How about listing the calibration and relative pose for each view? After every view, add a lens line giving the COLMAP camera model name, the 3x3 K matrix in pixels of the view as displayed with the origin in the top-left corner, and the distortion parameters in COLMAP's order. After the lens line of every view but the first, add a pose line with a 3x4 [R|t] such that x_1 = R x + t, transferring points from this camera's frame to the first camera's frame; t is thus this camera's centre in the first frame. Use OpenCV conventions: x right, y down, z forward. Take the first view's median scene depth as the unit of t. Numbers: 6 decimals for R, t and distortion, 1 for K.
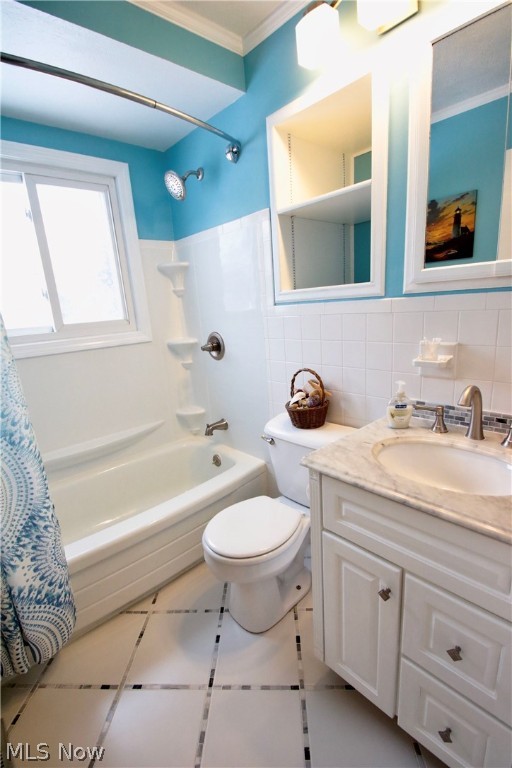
lens RADIAL K [[358.3, 0, 254.9], [0, 358.3, 393.4], [0, 0, 1]] dist [0.014114, -0.017360]
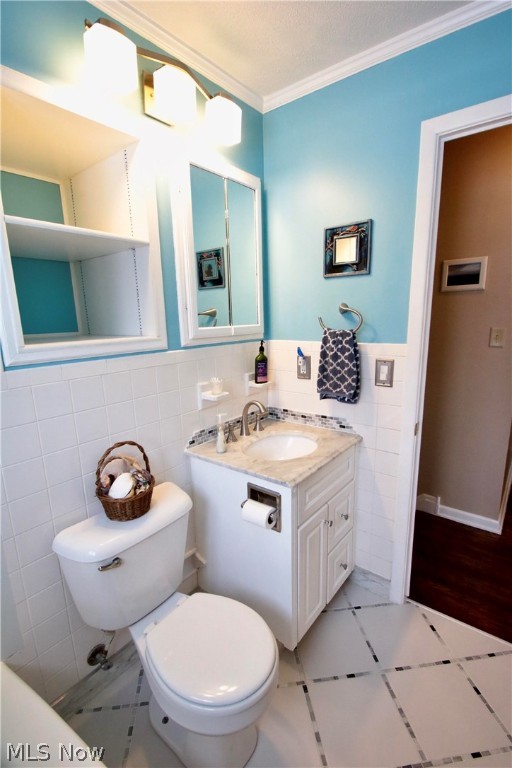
lens RADIAL K [[358.3, 0, 254.9], [0, 358.3, 393.4], [0, 0, 1]] dist [0.014114, -0.017360]
pose [[-0.156905, -0.140866, 0.977516, -0.811971], [0.277871, 0.943496, 0.180566, -0.288122], [-0.947718, 0.299955, -0.108897, 0.977464]]
